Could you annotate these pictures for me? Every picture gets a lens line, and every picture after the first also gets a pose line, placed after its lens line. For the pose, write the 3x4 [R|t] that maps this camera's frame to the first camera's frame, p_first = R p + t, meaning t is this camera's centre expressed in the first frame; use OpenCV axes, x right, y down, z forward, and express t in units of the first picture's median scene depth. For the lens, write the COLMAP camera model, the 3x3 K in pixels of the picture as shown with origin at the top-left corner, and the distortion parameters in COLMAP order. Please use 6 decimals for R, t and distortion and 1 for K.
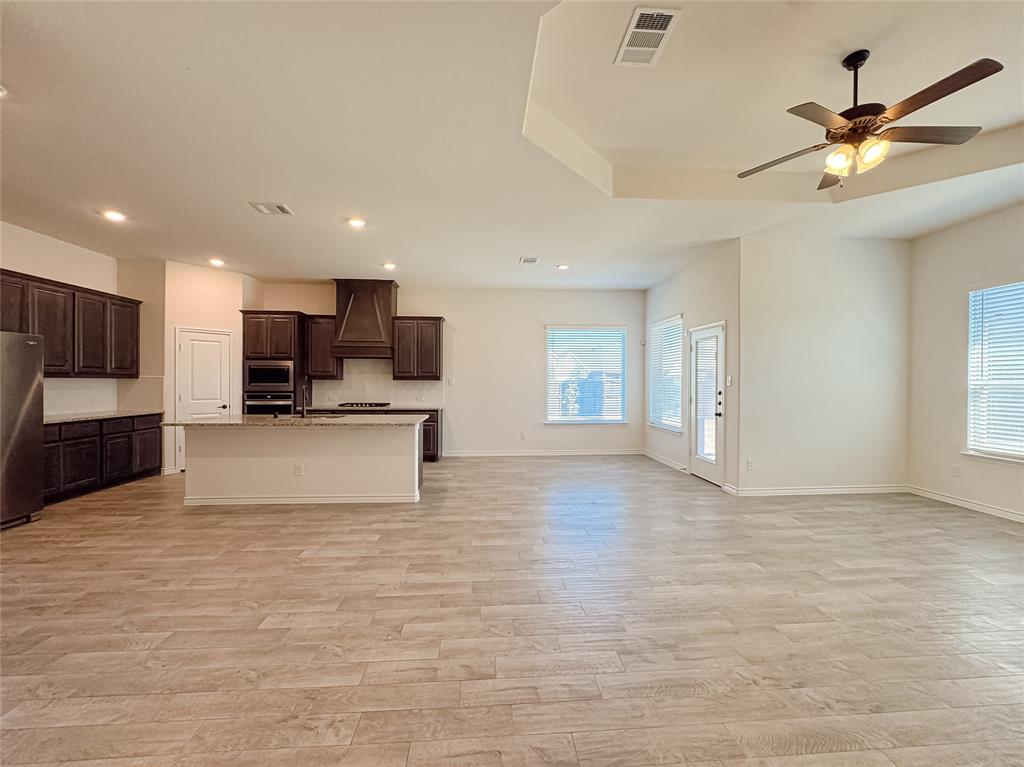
lens RADIAL K [[414.8, 0, 512.0], [0, 414.8, 383.5], [0, 0, 1]] dist [-0.002182, 0.000277]
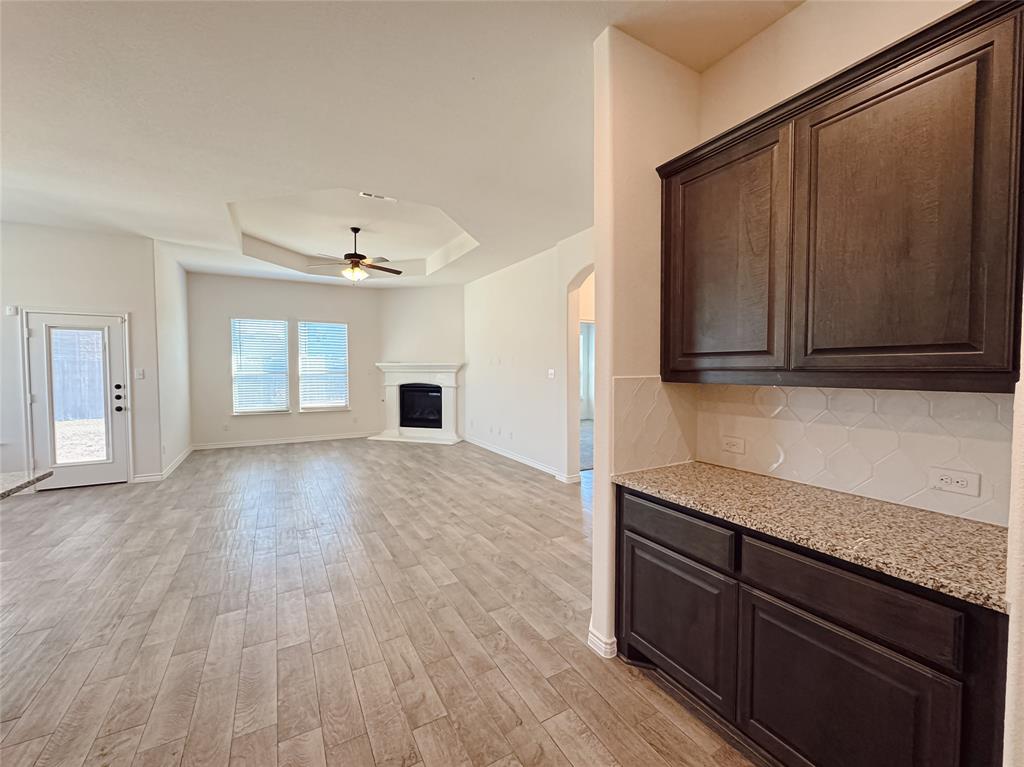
lens RADIAL K [[414.8, 0, 512.0], [0, 414.8, 383.5], [0, 0, 1]] dist [-0.002182, 0.000277]
pose [[-0.435369, -0.037137, 0.899486, -0.953299], [0.001944, 0.999108, 0.042191, -0.029238], [-0.900250, 0.020117, -0.434909, 0.740960]]
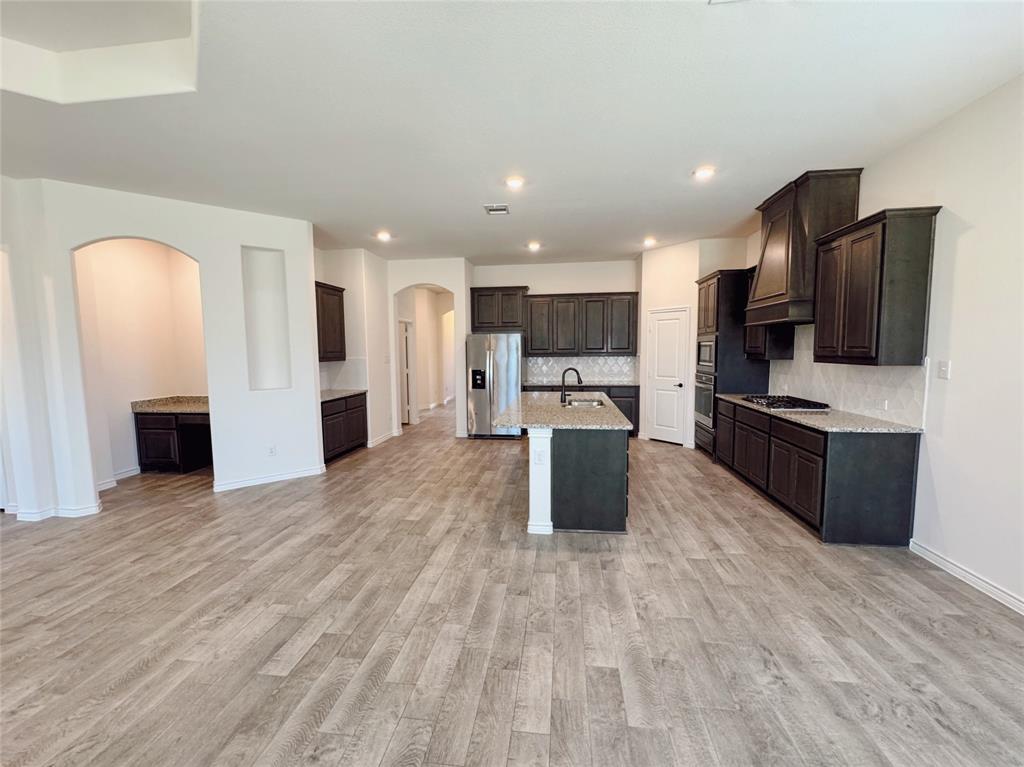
lens RADIAL K [[419.9, 0, 512.0], [0, 419.9, 383.5], [0, 0, 1]] dist [-0.001791, 0.000115]
pose [[-0.192304, 0.077756, -0.978250, 0.537896], [0.005987, 0.996930, 0.078064, -0.042733], [0.981317, 0.009155, -0.192179, 1.227879]]
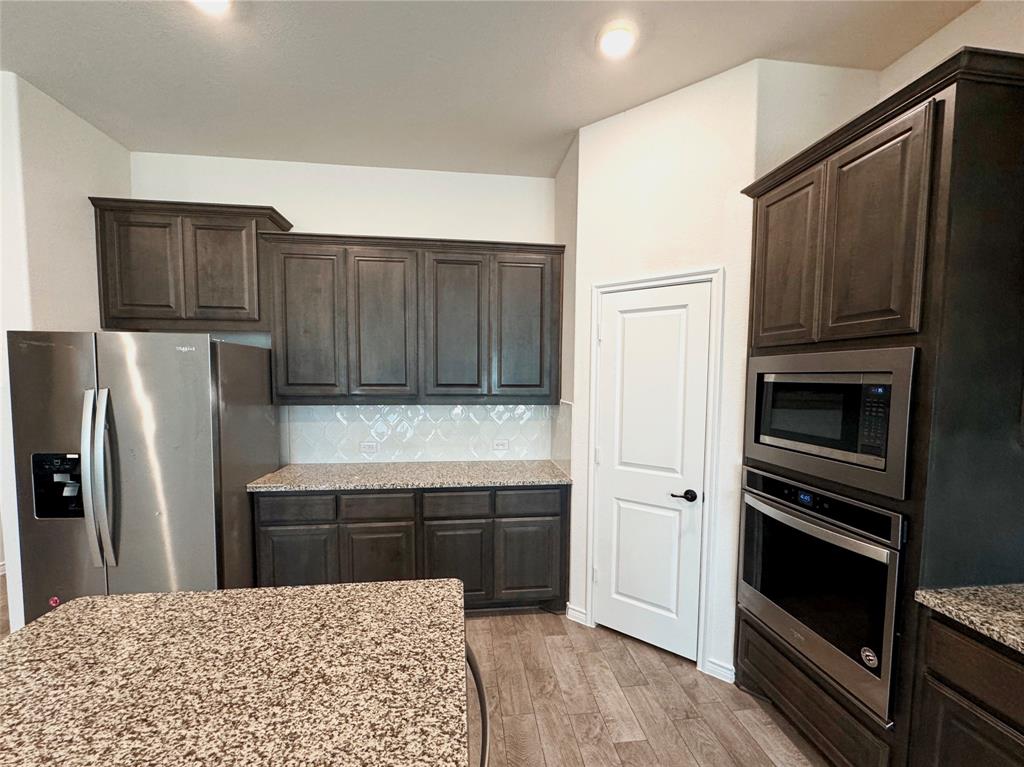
lens RADIAL K [[441.3, 0, 512.9], [0, 441.3, 403.4], [0, 0, 1]] dist [-0.003712, 0.000265]
pose [[0.049743, 0.058692, -0.997036, -0.525873], [-0.010135, 0.998250, 0.058258, -0.060901], [0.998711, 0.007207, 0.050251, 1.281660]]
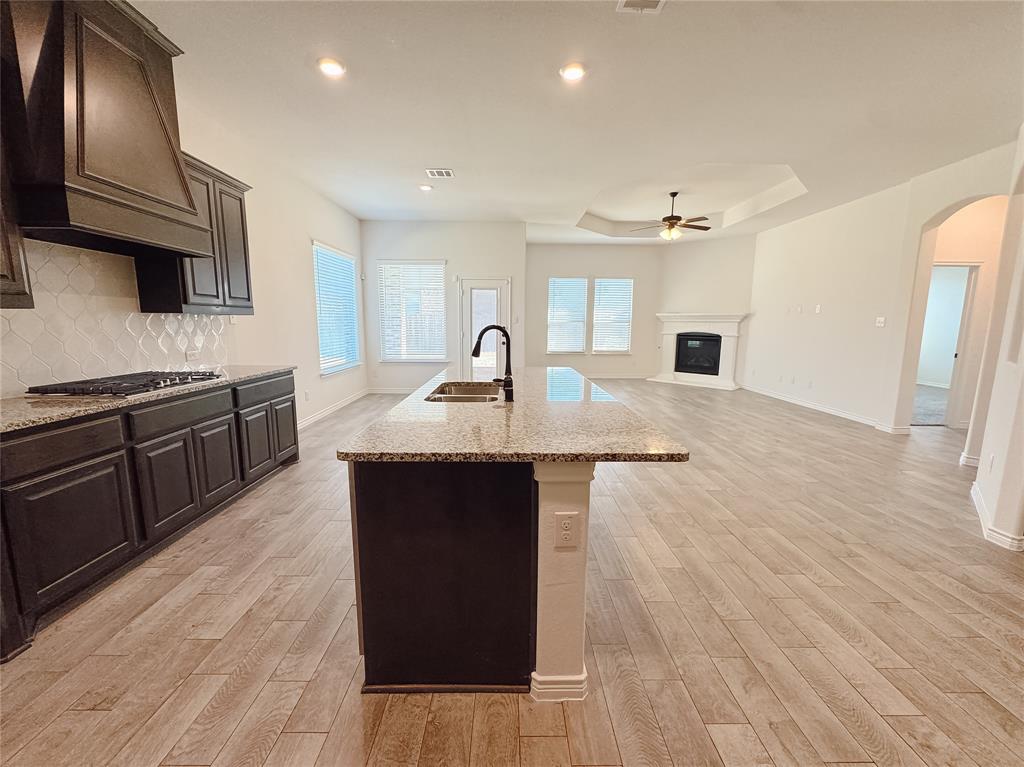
lens RADIAL K [[409.7, 0, 512.0], [0, 409.7, 383.5], [0, 0, 1]] dist [-0.000990, -0.000383]
pose [[0.058477, -0.150823, 0.986830, -1.149934], [-0.003469, 0.988485, 0.151282, -0.002599], [-0.998283, -0.012270, 0.057280, 1.109074]]
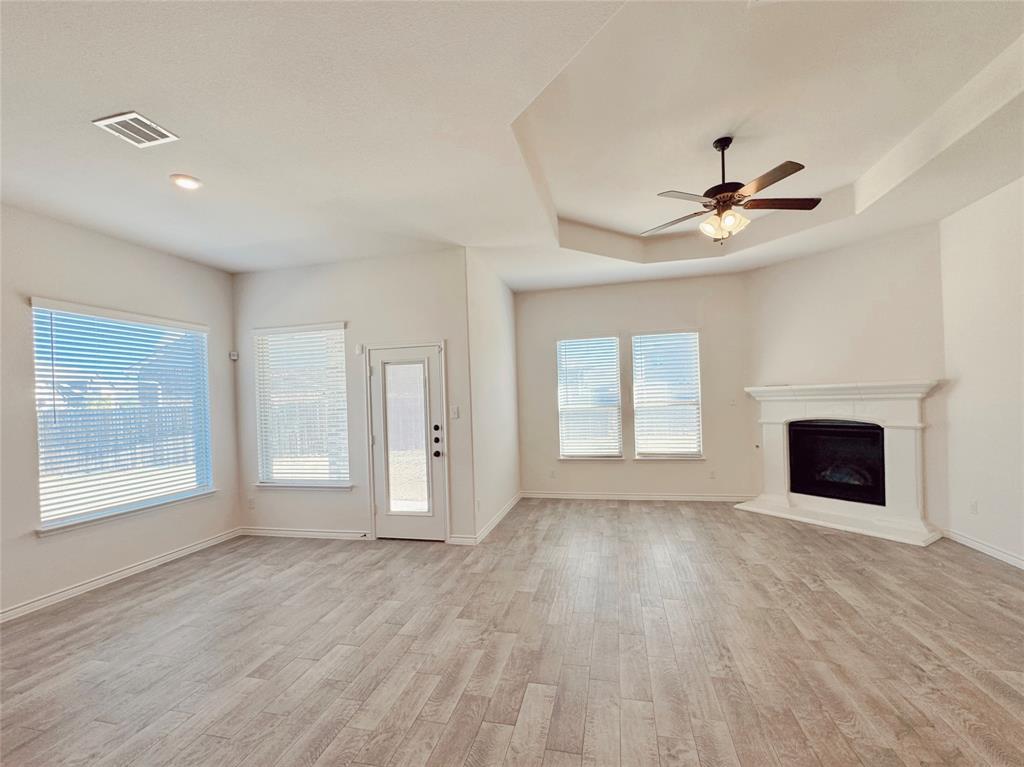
lens RADIAL K [[441.3, 0, 512.9], [0, 441.3, 403.4], [0, 0, 1]] dist [-0.003712, 0.000265]
pose [[0.294260, -0.018322, 0.955550, -0.360506], [0.037373, 0.999272, 0.007651, -0.032932], [-0.954995, 0.033460, 0.294730, 0.743474]]
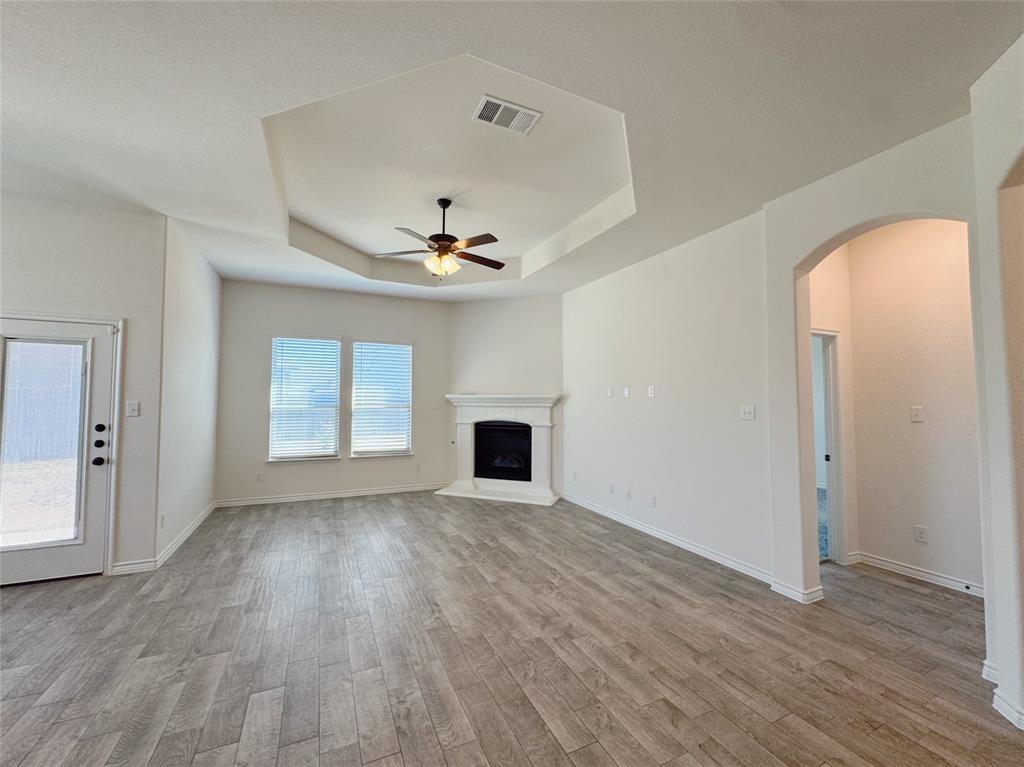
lens RADIAL K [[414.8, 0, 512.0], [0, 414.8, 383.5], [0, 0, 1]] dist [-0.002182, 0.000277]
pose [[-0.358749, 0.032692, 0.932862, -0.415502], [-0.002221, 0.999354, -0.035877, -0.030748], [-0.933432, -0.014943, -0.358444, 0.790259]]
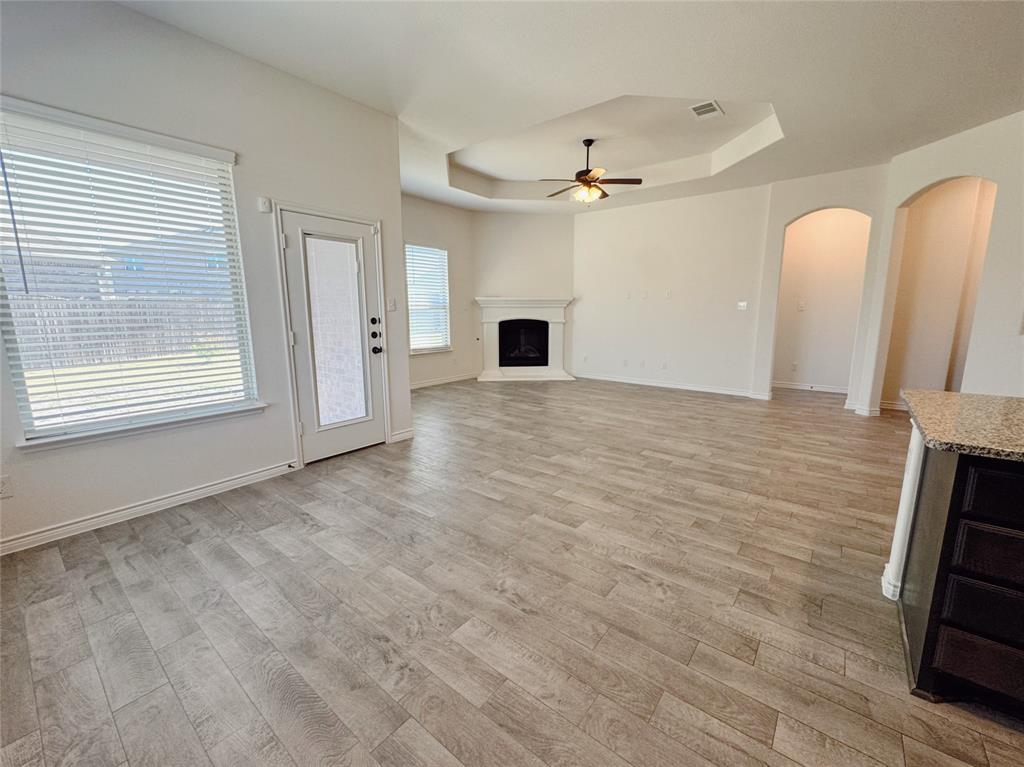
lens RADIAL K [[422.7, 0, 512.0], [0, 422.7, 383.5], [0, 0, 1]] dist [-0.006537, -0.000090]
pose [[-0.735726, -0.118408, 0.666849, -0.235612], [0.002094, 0.984197, 0.177067, -0.000053], [-0.677276, 0.131669, -0.723851, 1.733412]]
